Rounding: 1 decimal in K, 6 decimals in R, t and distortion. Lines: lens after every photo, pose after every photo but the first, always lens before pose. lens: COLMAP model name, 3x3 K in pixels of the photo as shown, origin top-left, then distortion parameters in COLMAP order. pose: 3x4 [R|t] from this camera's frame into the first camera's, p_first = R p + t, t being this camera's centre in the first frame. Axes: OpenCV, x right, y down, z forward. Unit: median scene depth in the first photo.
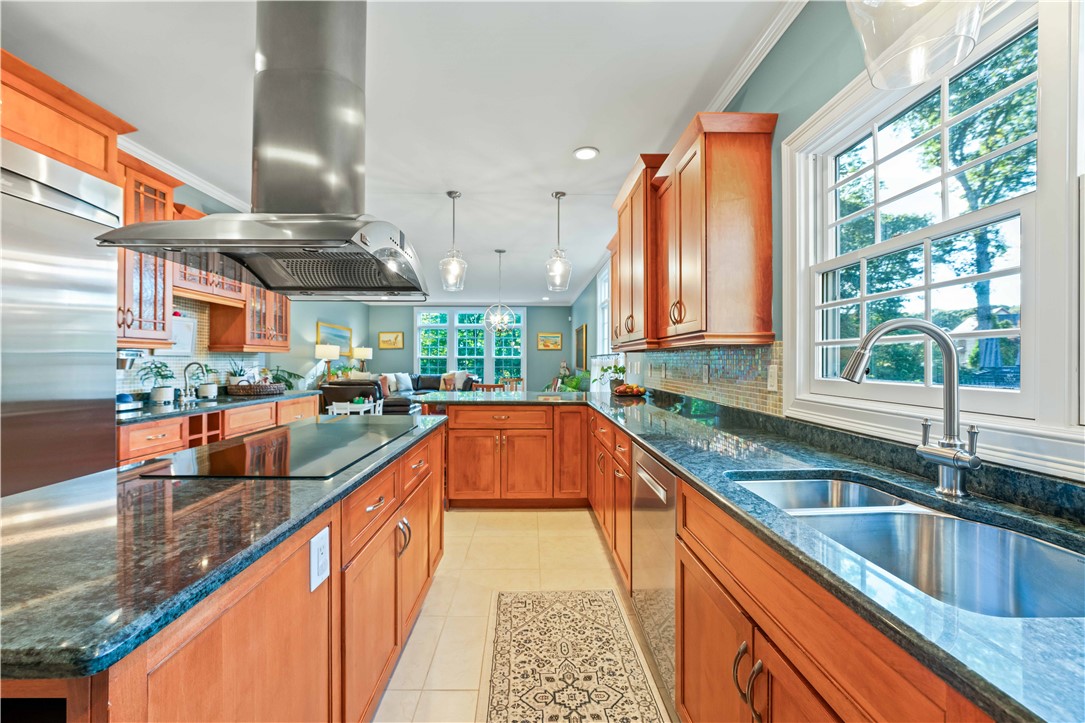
lens RADIAL K [[424.4, 0, 538.6], [0, 424.4, 357.9], [0, 0, 1]] dist [-0.018381, -0.000079]
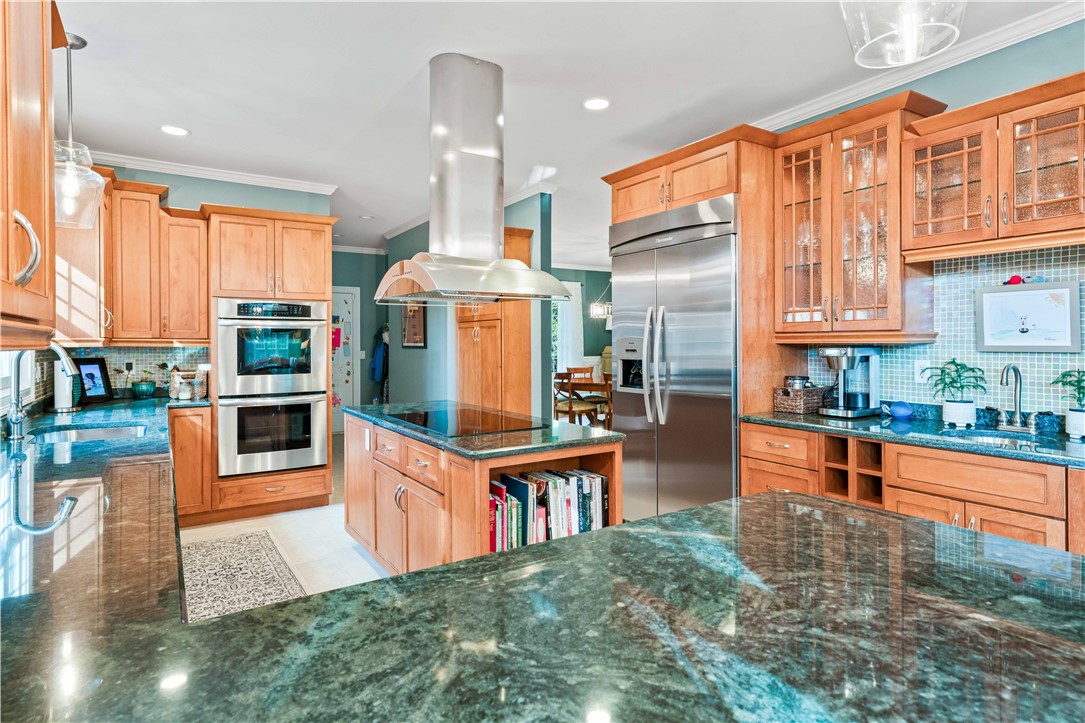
lens RADIAL K [[572.7, 0, 542.8], [0, 572.7, 345.1], [0, 0, 1]] dist [0.002792, 0.000277]
pose [[-0.845521, 0.001767, -0.533940, 0.153429], [0.004647, 0.999981, -0.004050, -0.020823], [0.533922, -0.005905, -0.845513, 1.671203]]
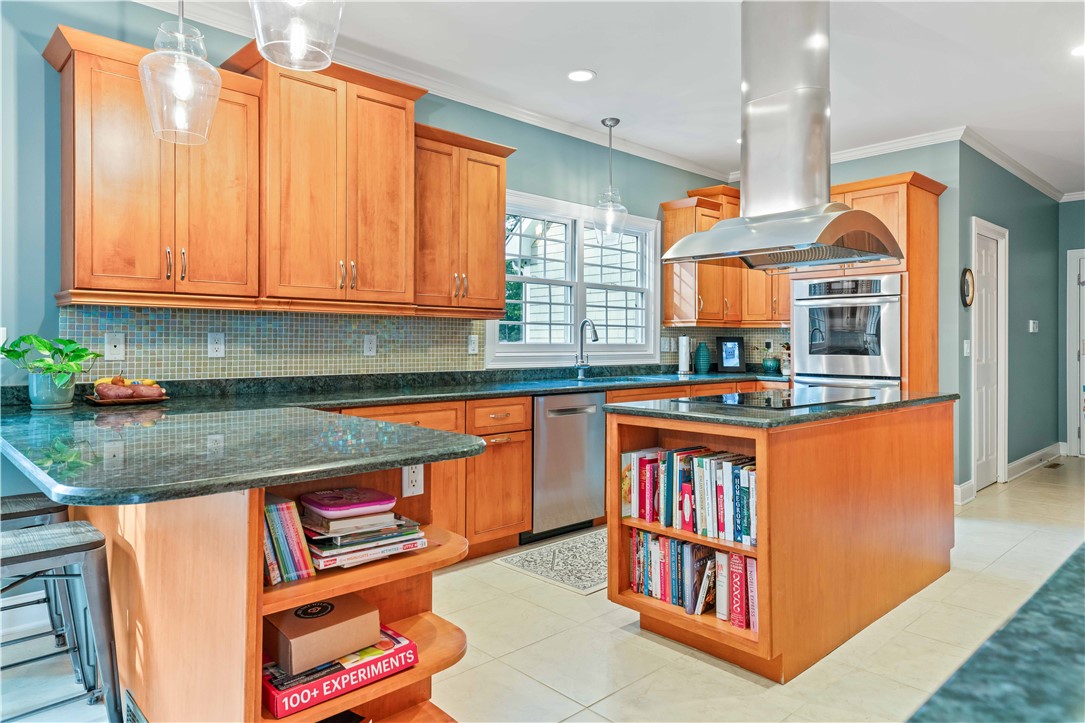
lens RADIAL K [[674.4, 0, 543.6], [0, 674.4, 337.2], [0, 0, 1]] dist [0.000365, 0.000041]
pose [[-0.673428, -0.000857, 0.739252, -0.925202], [-0.010525, 0.999909, -0.008428, 0.029694], [-0.739178, -0.013456, -0.673376, 1.725187]]
